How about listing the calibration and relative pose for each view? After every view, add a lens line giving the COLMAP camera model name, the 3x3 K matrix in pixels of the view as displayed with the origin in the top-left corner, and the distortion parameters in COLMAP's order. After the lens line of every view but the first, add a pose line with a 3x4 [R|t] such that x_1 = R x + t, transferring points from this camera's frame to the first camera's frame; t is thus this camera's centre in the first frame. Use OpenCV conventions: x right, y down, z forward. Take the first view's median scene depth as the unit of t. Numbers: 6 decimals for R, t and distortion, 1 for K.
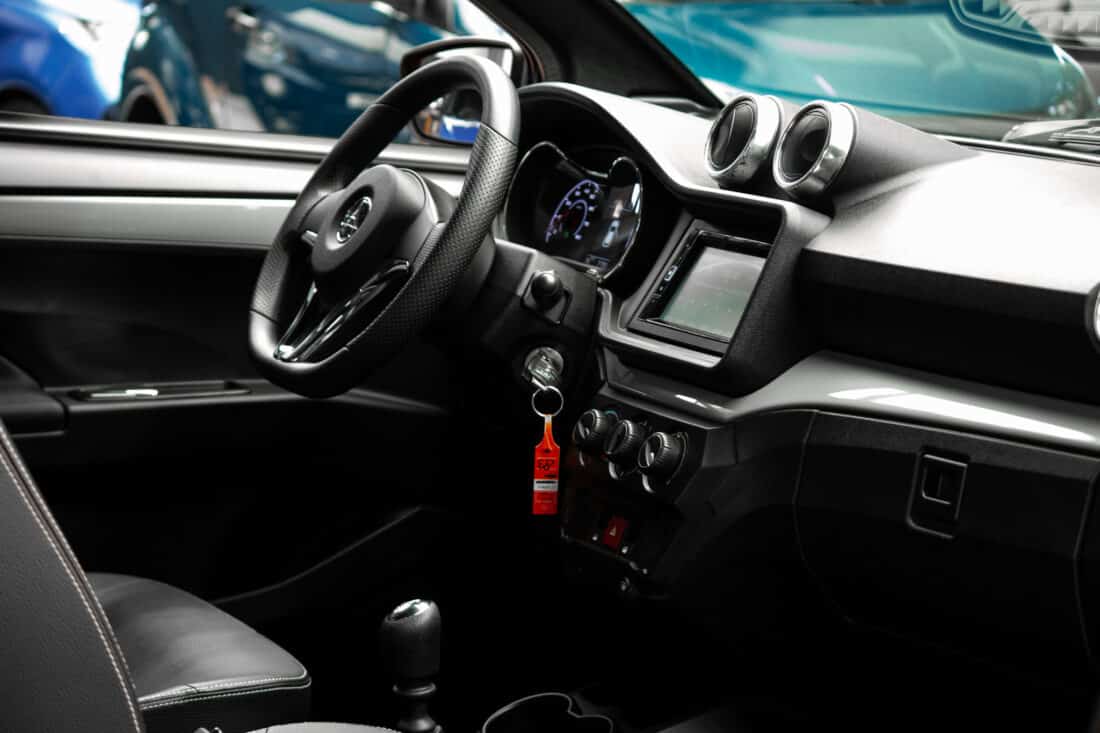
lens RADIAL K [[3060.6, 0, 549.3], [0, 3060.6, 363.2], [0, 0, 1]] dist [-0.141150, 0.000000]
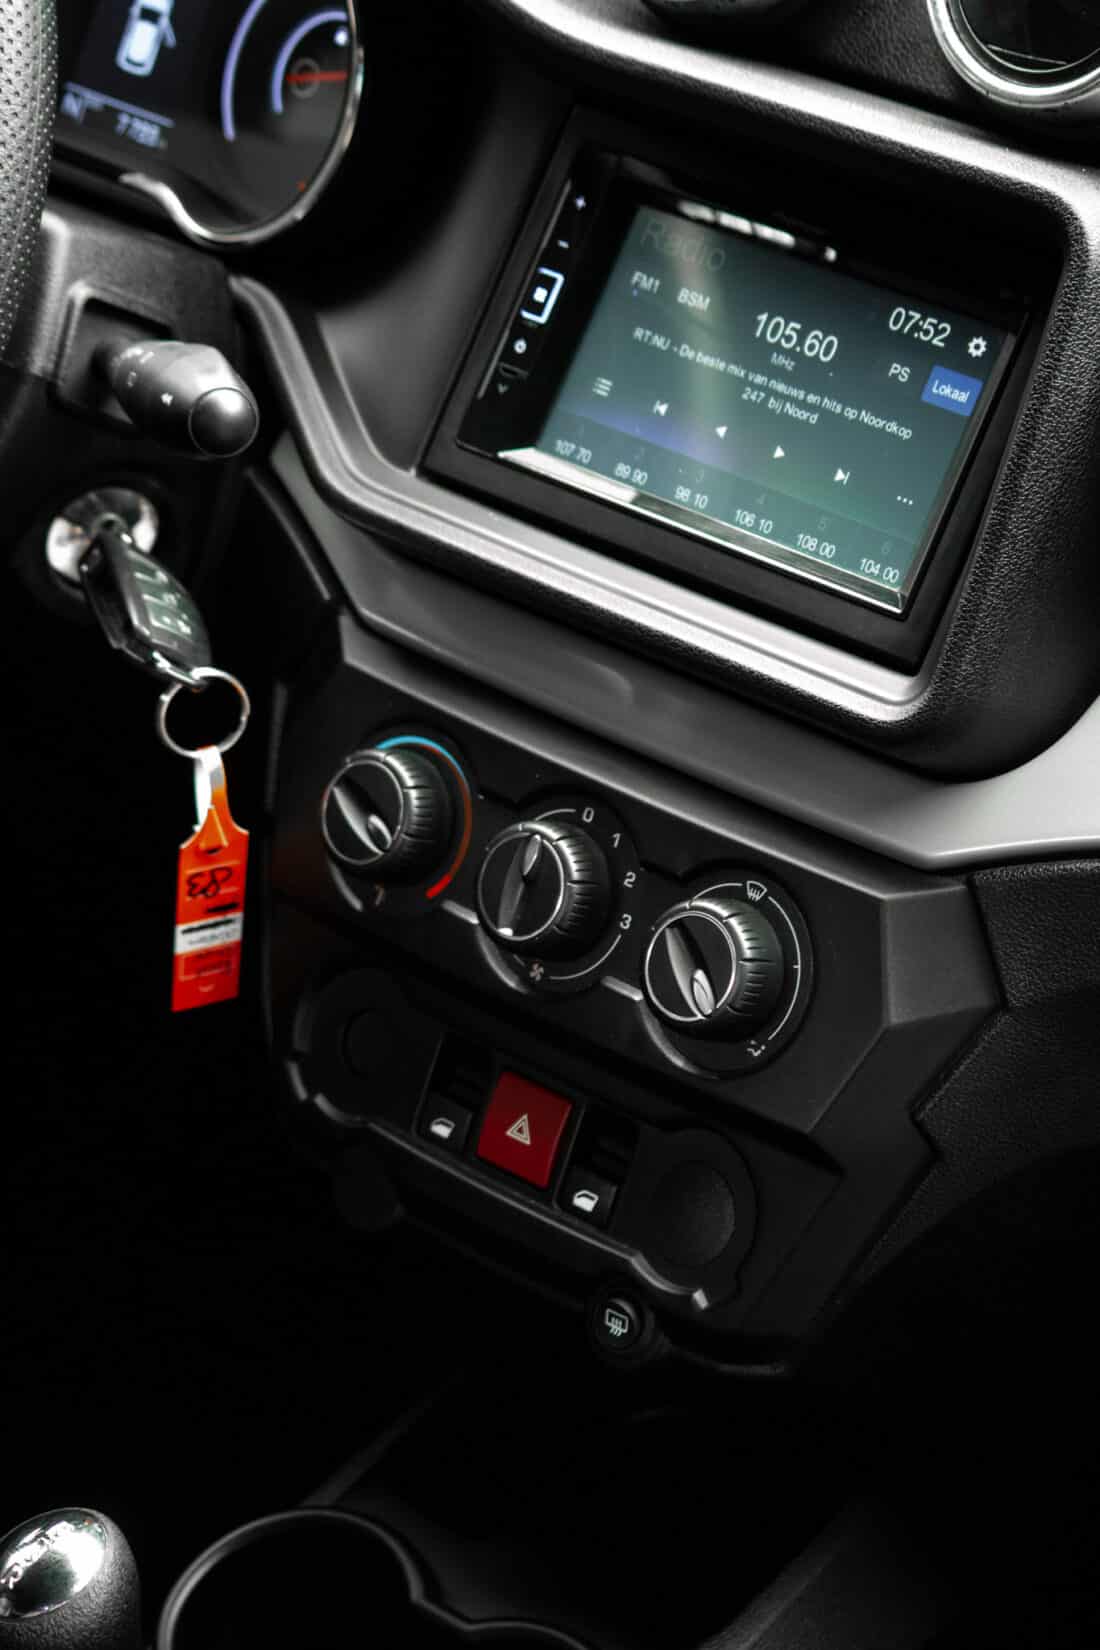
lens RADIAL K [[4590.9, 0, 561.4], [0, 4590.9, 818.4], [0, 0, 1]] dist [-0.141150, 0.000000]
pose [[0.918339, -0.196368, 0.343647, -0.137825], [0.049690, 0.918576, 0.392109, -0.169687], [-0.392664, -0.343013, 0.853321, 0.557472]]
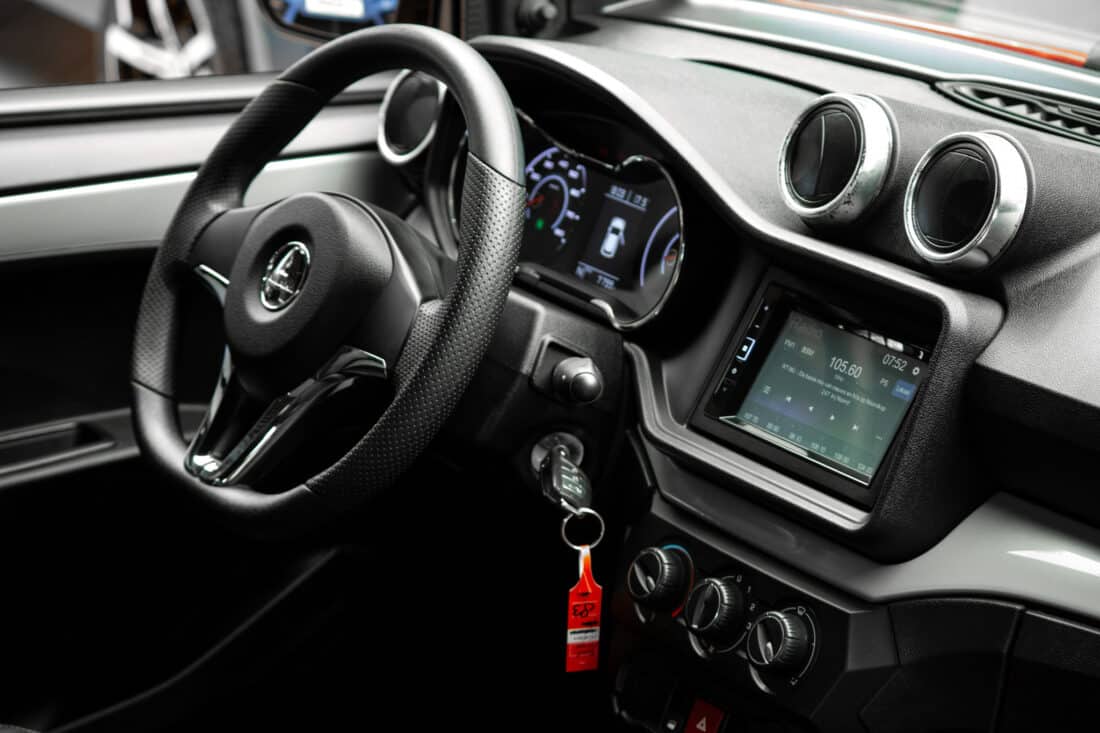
lens RADIAL K [[3060.6, 0, 549.3], [0, 3060.6, 377.8], [0, 0, 1]] dist [-0.141150, 0.000000]
pose [[0.987679, -0.076143, 0.136718, -0.105524], [0.047390, 0.978154, 0.202406, -0.170742], [-0.149143, -0.193433, 0.969711, 0.300596]]
